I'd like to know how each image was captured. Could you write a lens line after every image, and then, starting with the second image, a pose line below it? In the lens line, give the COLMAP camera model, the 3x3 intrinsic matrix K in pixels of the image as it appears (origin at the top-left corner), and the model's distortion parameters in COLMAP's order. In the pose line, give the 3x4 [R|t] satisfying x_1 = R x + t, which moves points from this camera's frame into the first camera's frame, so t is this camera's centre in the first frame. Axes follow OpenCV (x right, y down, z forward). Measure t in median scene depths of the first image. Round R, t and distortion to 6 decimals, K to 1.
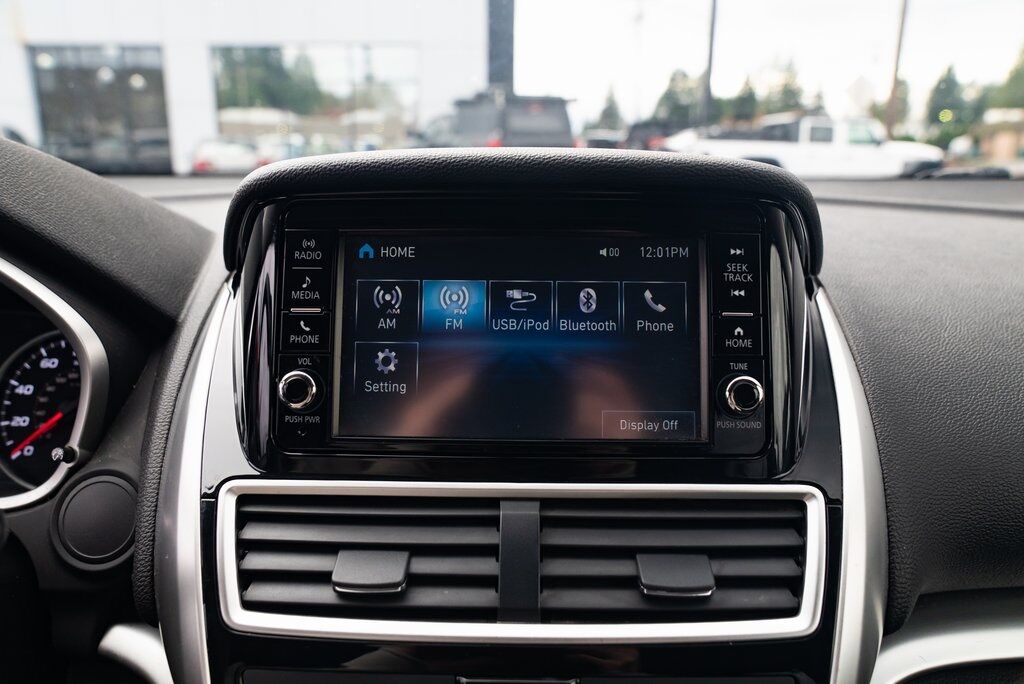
lens RADIAL K [[719.0, 0, 511.1], [0, 719.0, 344.1], [0, 0, 1]] dist [-0.004958, -0.000778]
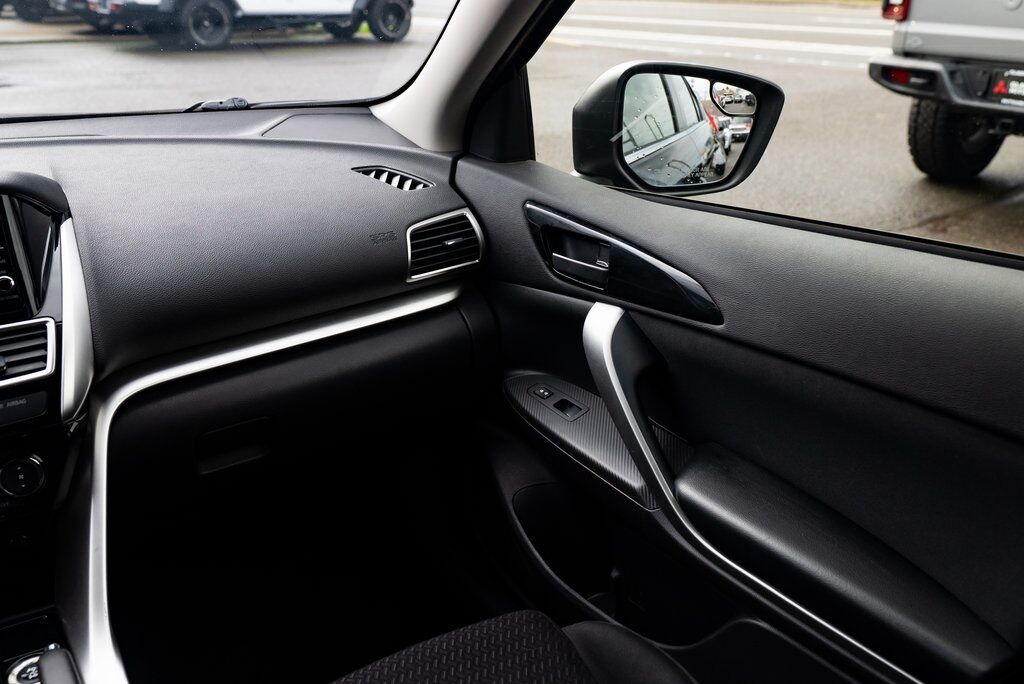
lens RADIAL K [[910.7, 0, 514.0], [0, 910.7, 337.7], [0, 0, 1]] dist [-0.020733, 0.025535]
pose [[0.815934, -0.217686, 0.535597, 0.044667], [0.142997, 0.973609, 0.177867, -0.032651], [-0.560181, -0.068539, 0.825530, -1.618017]]
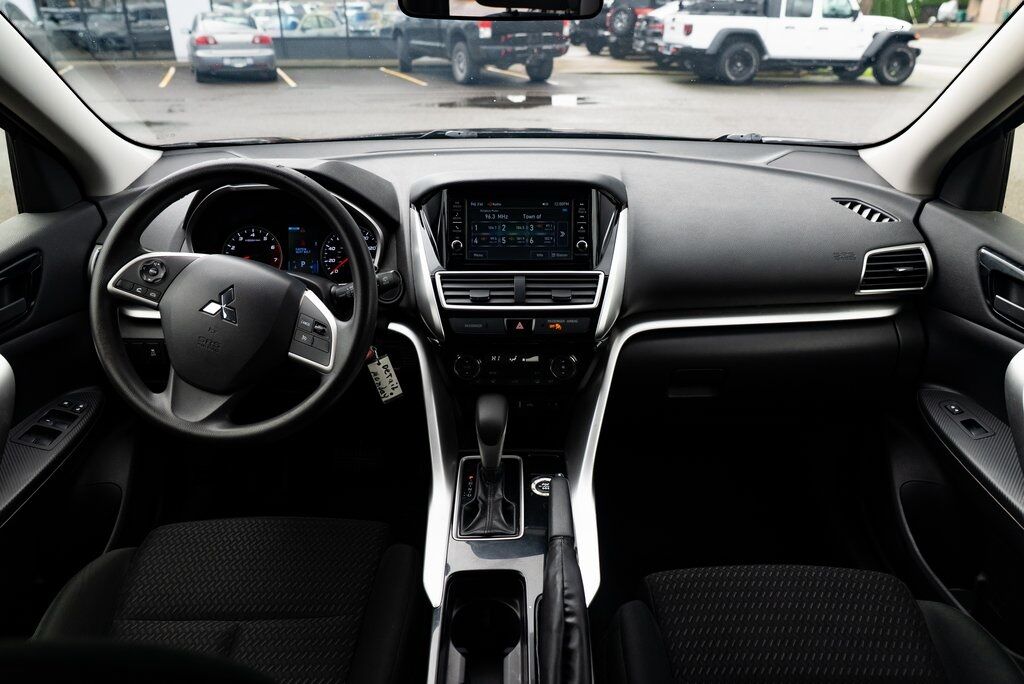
lens RADIAL K [[697.7, 0, 515.4], [0, 697.7, 341.0], [0, 0, 1]] dist [-0.034766, 0.021705]
pose [[0.999851, -0.011076, 0.013254, -0.041572], [0.008458, 0.982998, 0.183423, -0.073356], [-0.015060, -0.183284, 0.982945, -1.763338]]
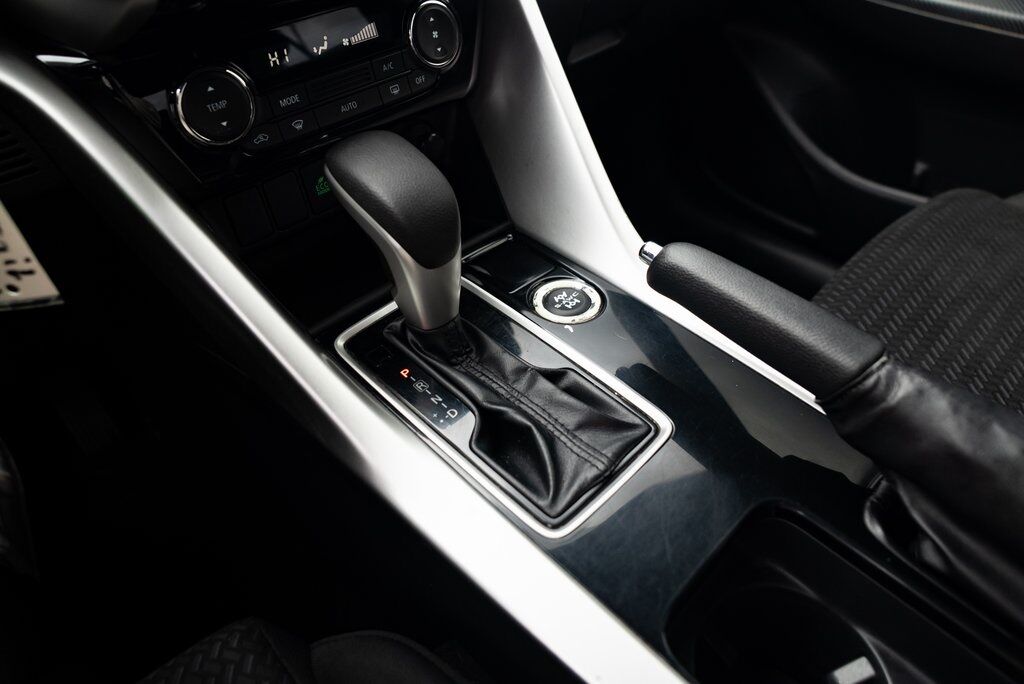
lens RADIAL K [[697.7, 0, 515.4], [0, 697.7, 341.0], [0, 0, 1]] dist [-0.034766, 0.021705]
pose [[0.696720, -0.491508, 0.522495, -0.529726], [0.199625, 0.832450, 0.516891, 0.370041], [-0.689007, -0.255825, 0.678102, -0.141037]]
